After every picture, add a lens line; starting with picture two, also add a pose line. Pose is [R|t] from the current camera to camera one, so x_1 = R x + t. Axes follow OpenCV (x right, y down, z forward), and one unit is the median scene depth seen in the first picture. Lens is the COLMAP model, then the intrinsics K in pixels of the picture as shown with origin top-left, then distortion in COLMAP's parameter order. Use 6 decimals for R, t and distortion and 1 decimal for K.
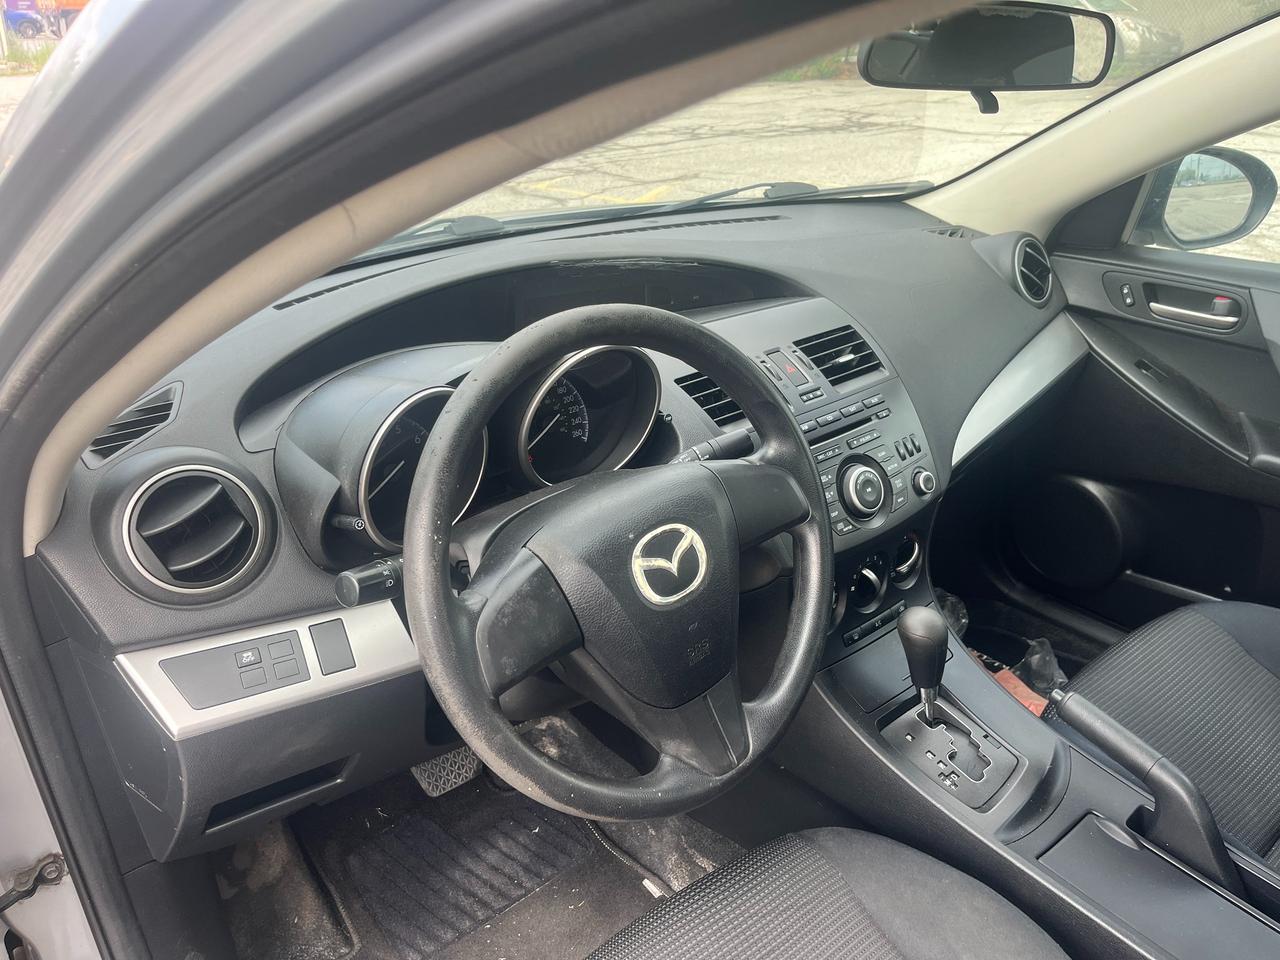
lens RADIAL K [[993.0, 0, 642.4], [0, 993.0, 488.1], [0, 0, 1]] dist [0.054613, -0.089354]
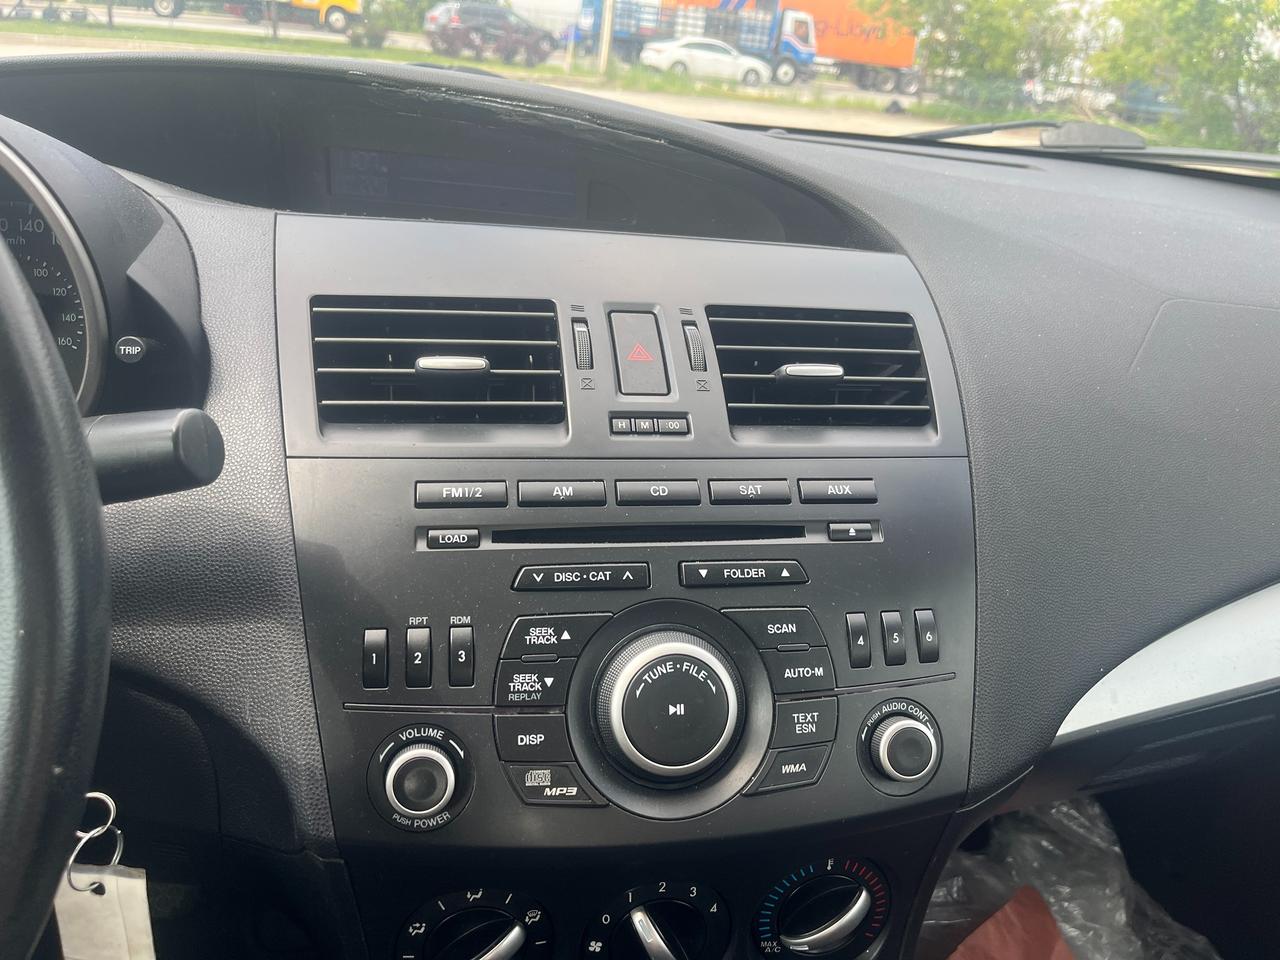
lens RADIAL K [[993.0, 0, 642.4], [0, 993.0, 488.1], [0, 0, 1]] dist [0.054613, -0.089354]
pose [[0.862698, 0.271496, -0.426665, 0.330676], [-0.294958, 0.955440, 0.011574, -0.071217], [0.410795, 0.115863, 0.904336, 0.629785]]
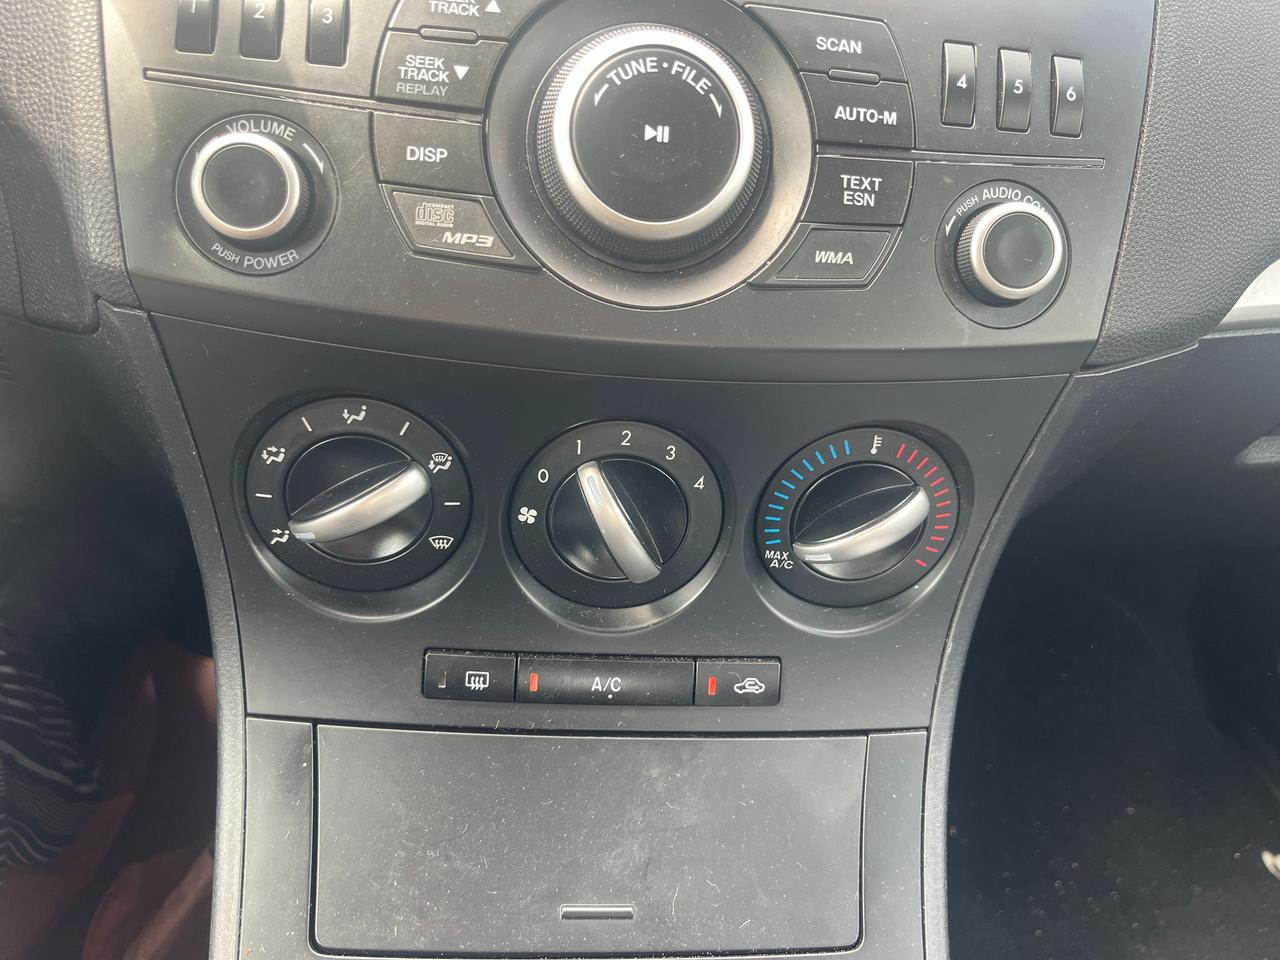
lens RADIAL K [[1019.7, 0, 645.9], [0, 1019.7, 482.5], [0, 0, 1]] dist [0.052722, -0.099718]
pose [[0.798480, 0.401642, -0.448456, 0.345078], [-0.362332, 0.915510, 0.174805, 0.032937], [0.480775, 0.022912, 0.876545, 0.755449]]
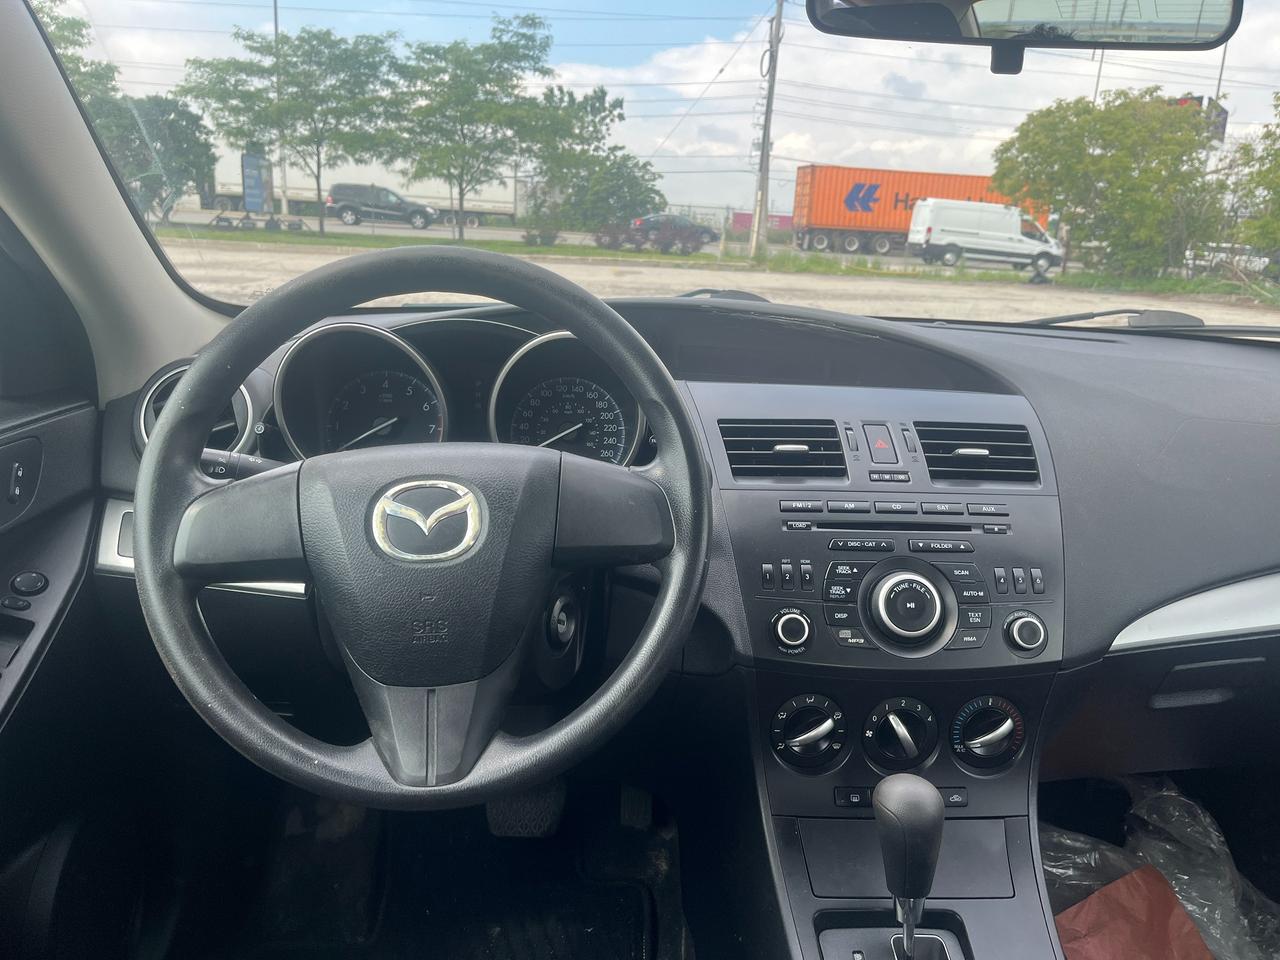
lens RADIAL K [[993.0, 0, 642.4], [0, 993.0, 488.1], [0, 0, 1]] dist [0.054613, -0.089354]
pose [[0.787917, 0.193268, -0.584667, 0.464825], [-0.308121, 0.945800, -0.102590, 0.054321], [0.533150, 0.260981, 0.804761, 0.255348]]
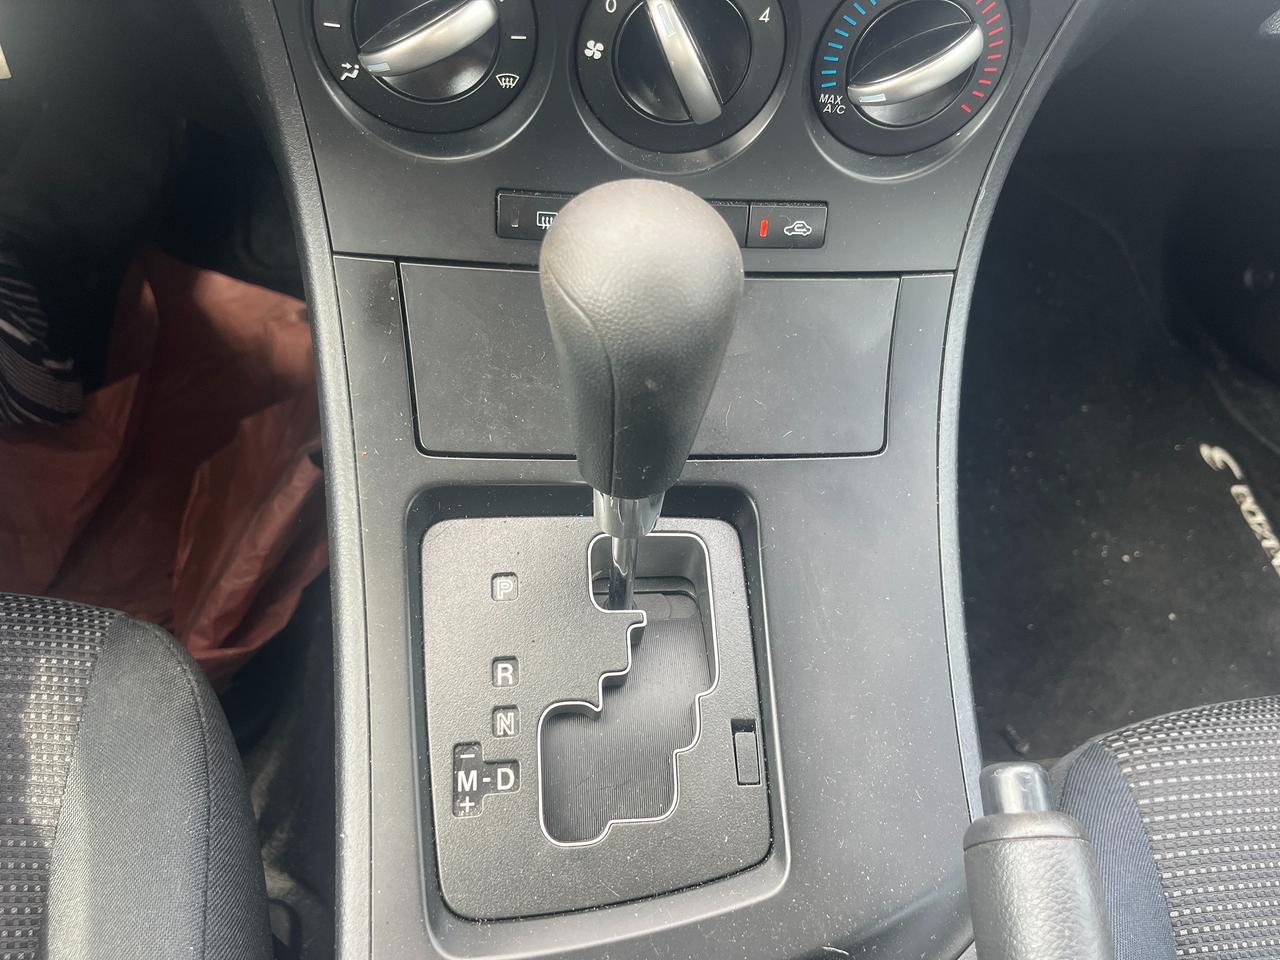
lens RADIAL K [[1019.7, 0, 645.9], [0, 1019.7, 482.5], [0, 0, 1]] dist [0.052722, -0.099718]
pose [[0.816115, 0.516349, -0.259499, 0.344764], [-0.370314, 0.812013, 0.451113, 0.063880], [0.443648, -0.272064, 0.853907, 0.718221]]
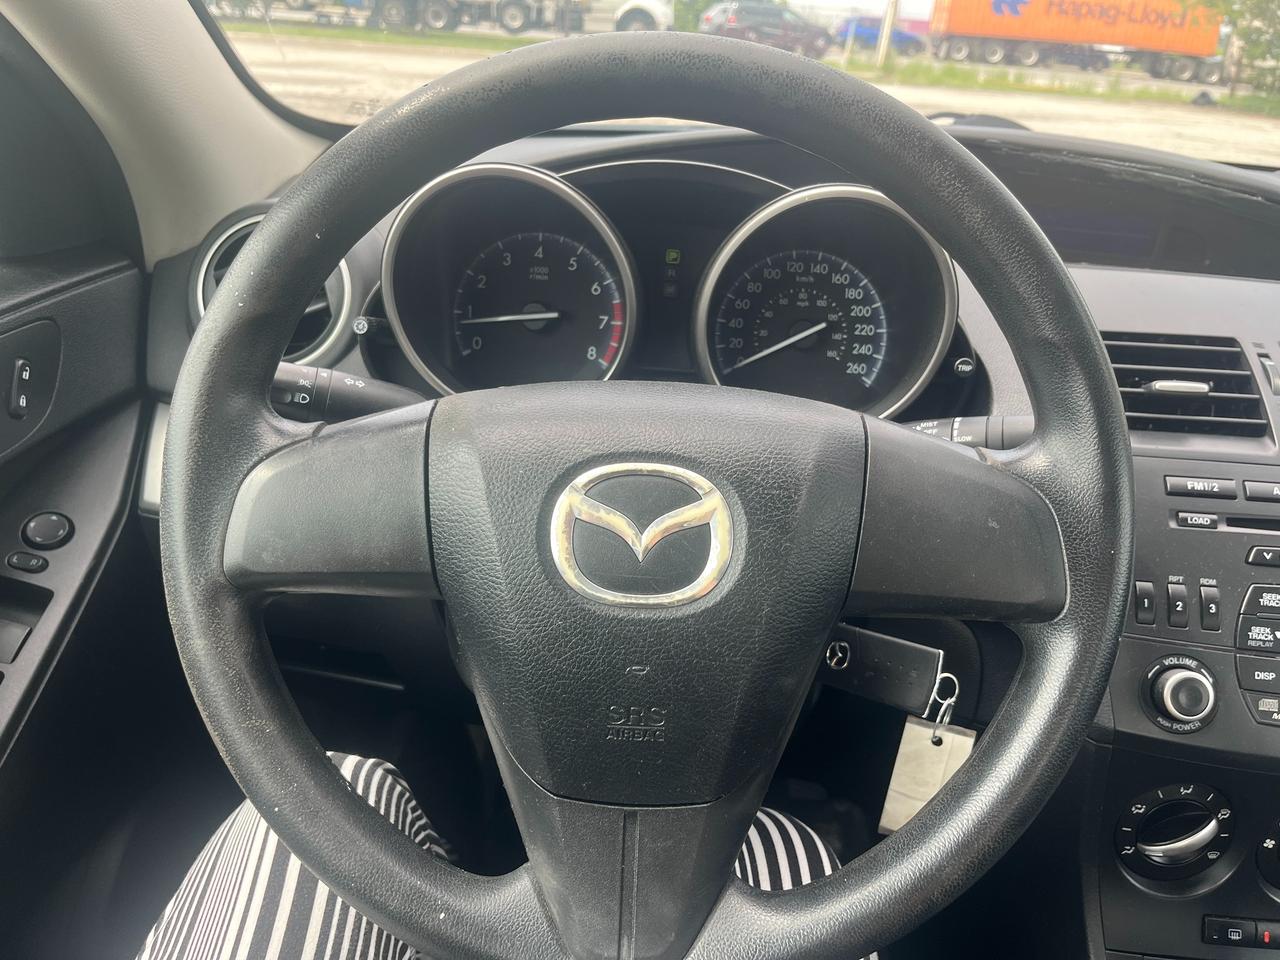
lens RADIAL K [[992.1, 0, 635.8], [0, 992.1, 482.5], [0, 0, 1]] dist [0.059393, -0.107382]
pose [[0.715941, 0.333003, -0.613627, 0.222059], [-0.356296, 0.930120, 0.089054, 0.004114], [0.600402, 0.154876, 0.784558, 0.397997]]
